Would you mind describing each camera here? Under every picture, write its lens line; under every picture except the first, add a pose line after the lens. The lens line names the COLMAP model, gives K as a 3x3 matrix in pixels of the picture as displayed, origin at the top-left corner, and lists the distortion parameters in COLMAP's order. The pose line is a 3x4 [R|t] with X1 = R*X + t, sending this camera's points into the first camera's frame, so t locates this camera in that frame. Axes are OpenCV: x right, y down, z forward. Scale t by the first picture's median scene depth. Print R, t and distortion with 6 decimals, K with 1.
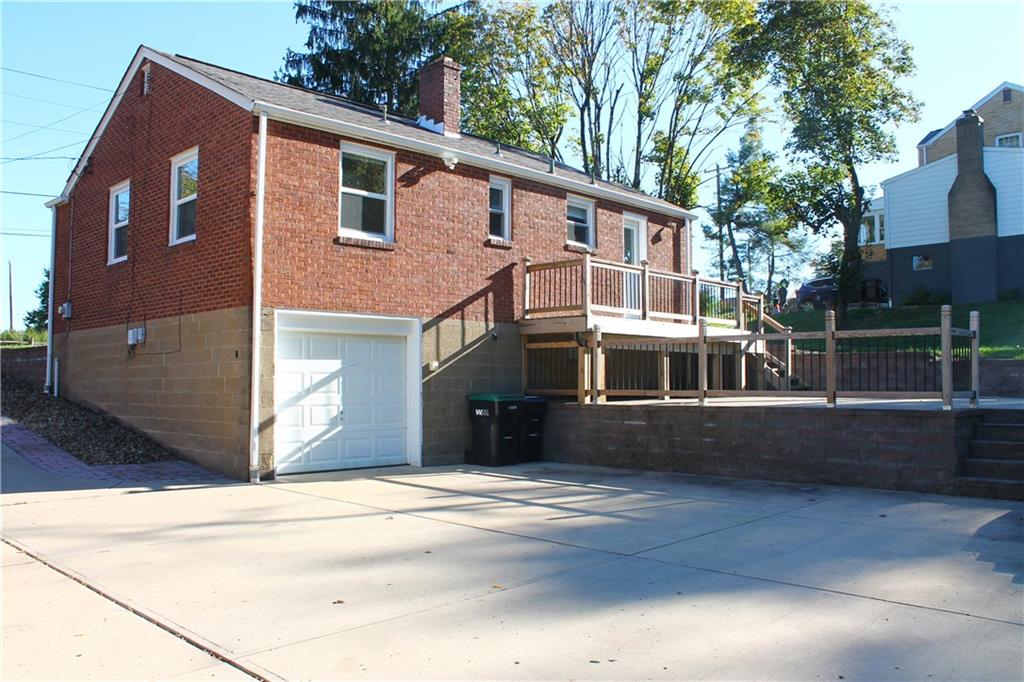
lens RADIAL K [[854.4, 0, 524.7], [0, 854.4, 353.6], [0, 0, 1]] dist [-0.203752, 0.200731]
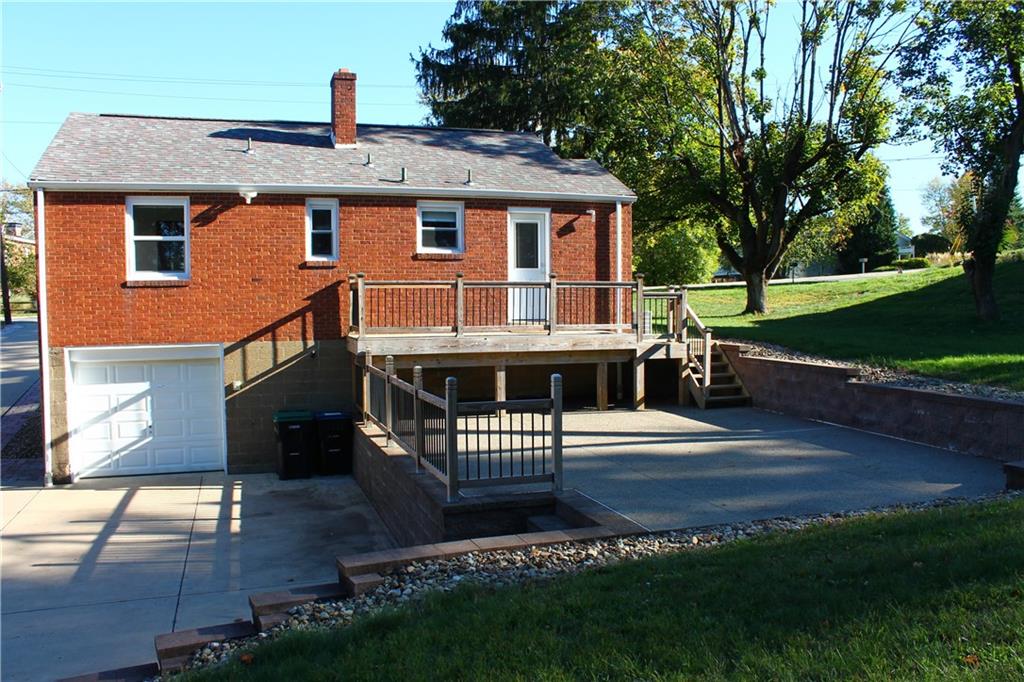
lens RADIAL K [[854.4, 0, 524.7], [0, 854.4, 353.6], [0, 0, 1]] dist [-0.203752, 0.200731]
pose [[0.882302, 0.024984, -0.470020, 0.746145], [0.021175, 0.995472, 0.092663, -0.121604], [0.470207, -0.091710, 0.877778, 0.223637]]
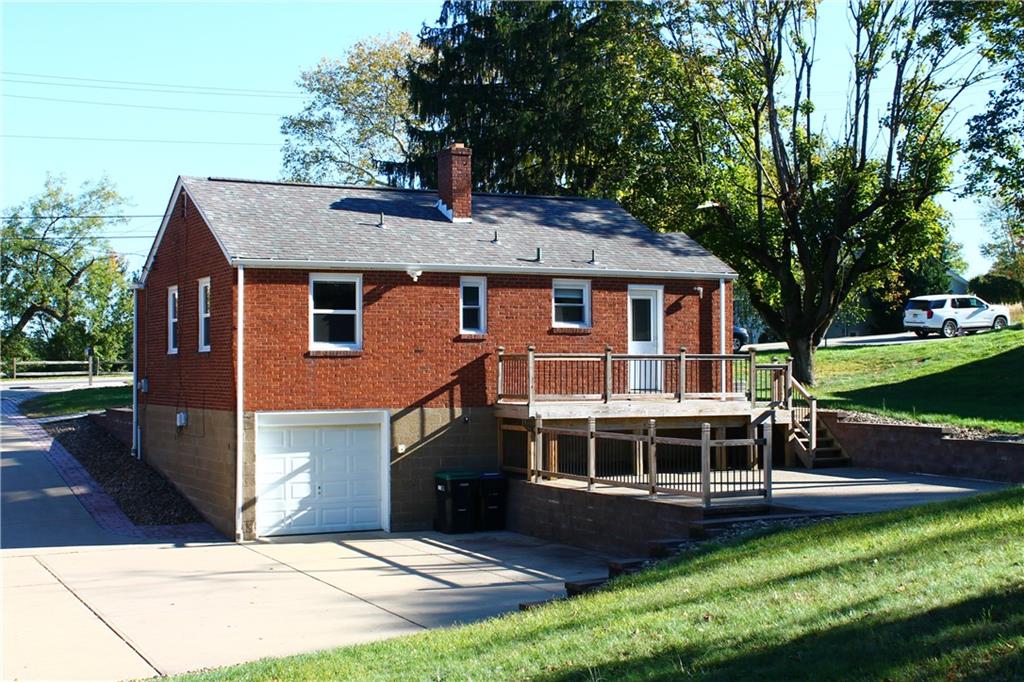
lens RADIAL K [[1454.1, 0, 512.0], [0, 1454.1, 341.0], [0, 0, 1]] dist [-0.086222, -0.037552]
pose [[0.937517, -0.008933, -0.347826, 0.762231], [0.014538, 0.999803, 0.013507, -0.164585], [0.347637, -0.017719, 0.937462, -0.872977]]
